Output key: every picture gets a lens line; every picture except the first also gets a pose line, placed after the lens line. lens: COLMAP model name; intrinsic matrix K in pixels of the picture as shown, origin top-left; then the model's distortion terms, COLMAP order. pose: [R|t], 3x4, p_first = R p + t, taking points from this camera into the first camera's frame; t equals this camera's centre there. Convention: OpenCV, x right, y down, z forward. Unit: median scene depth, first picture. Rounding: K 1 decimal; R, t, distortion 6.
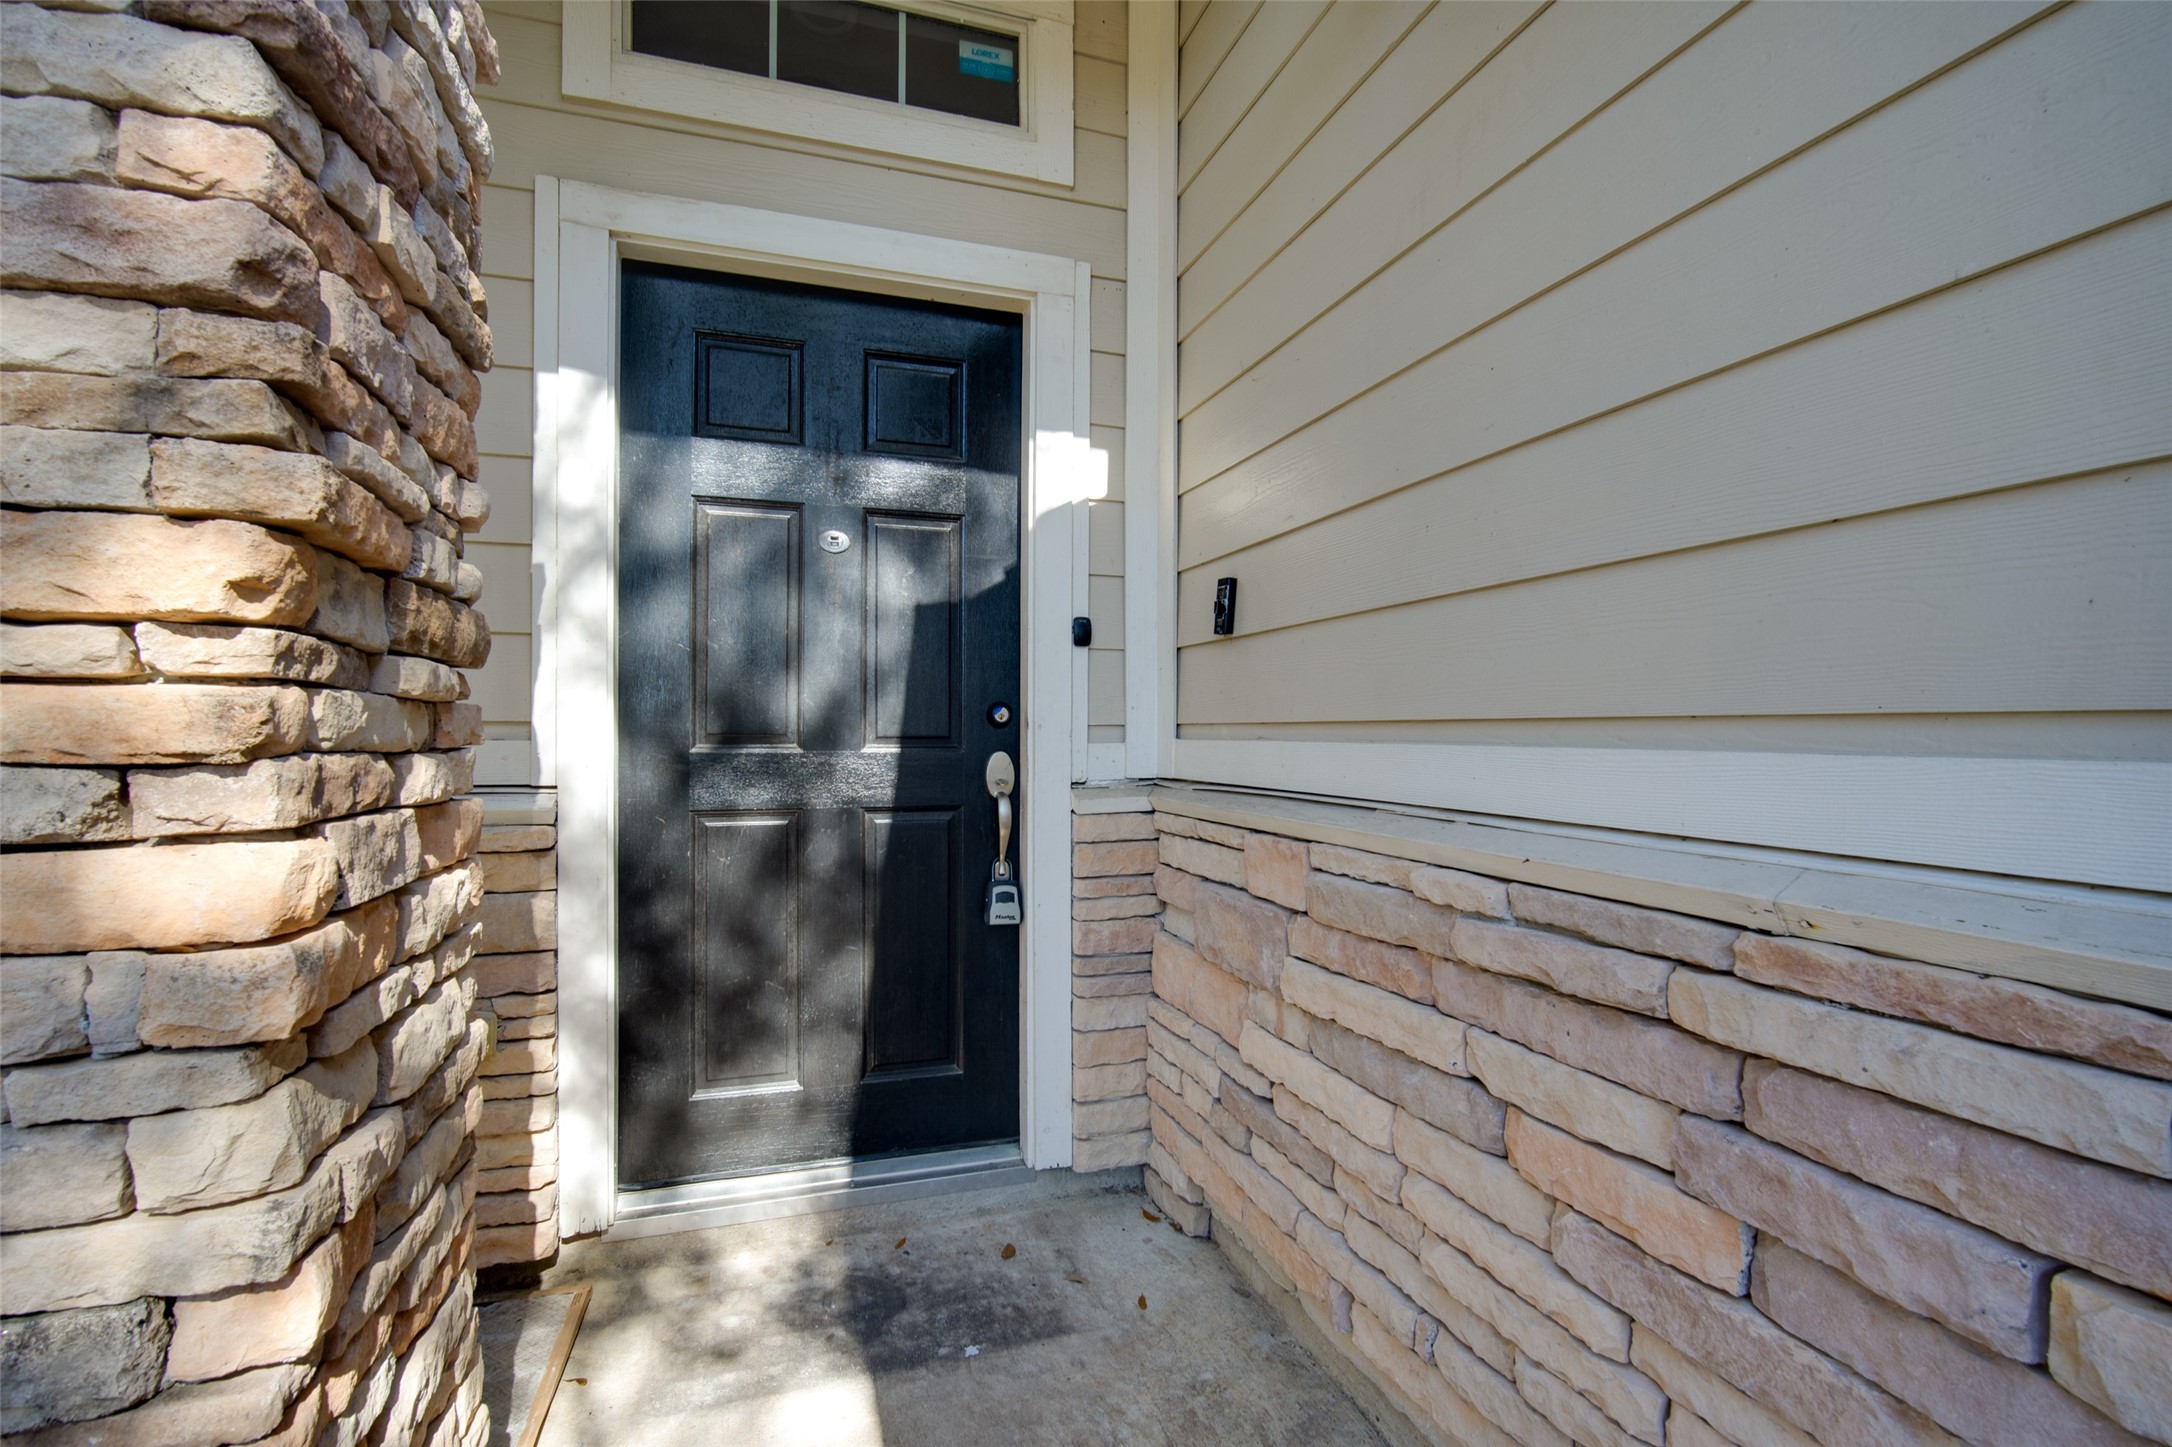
lens RADIAL K [[957.7, 0, 1075.4], [0, 957.7, 732.3], [0, 0, 1]] dist [-0.009848, 0.002616]
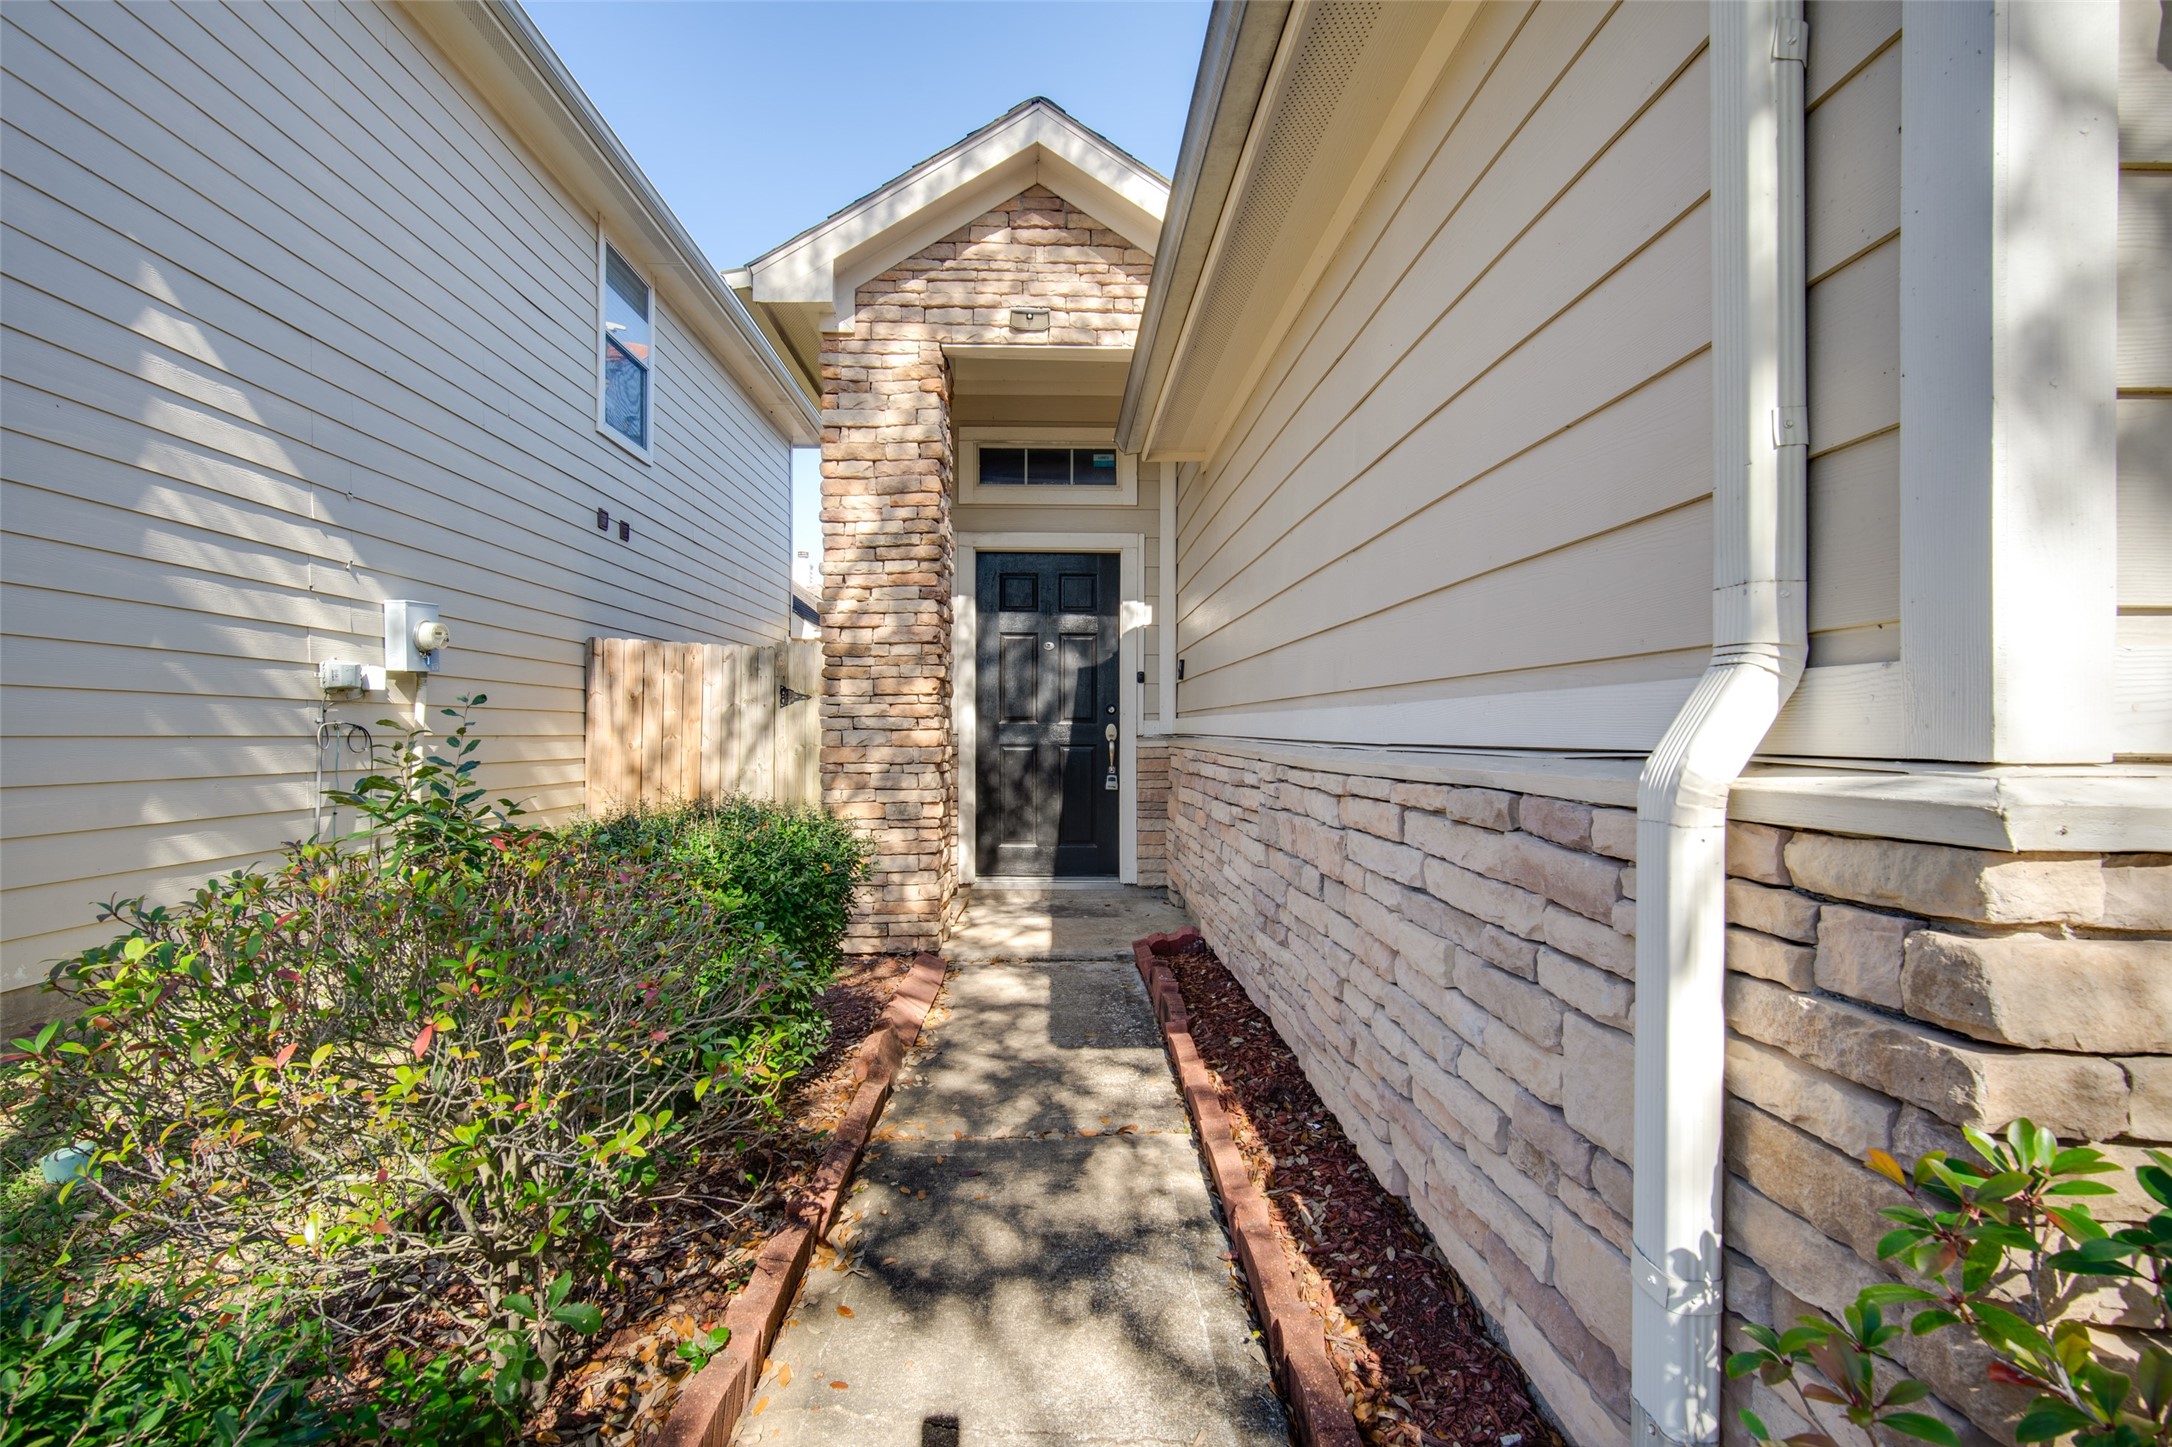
lens RADIAL K [[957.7, 0, 1085.4], [0, 957.7, 727.8], [0, 0, 1]] dist [-0.009848, 0.002616]
pose [[0.958923, -0.003150, -0.283648, 0.609625], [0.001694, 0.999984, -0.005380, 0.045725], [0.283661, 0.004679, 0.958913, -1.555058]]
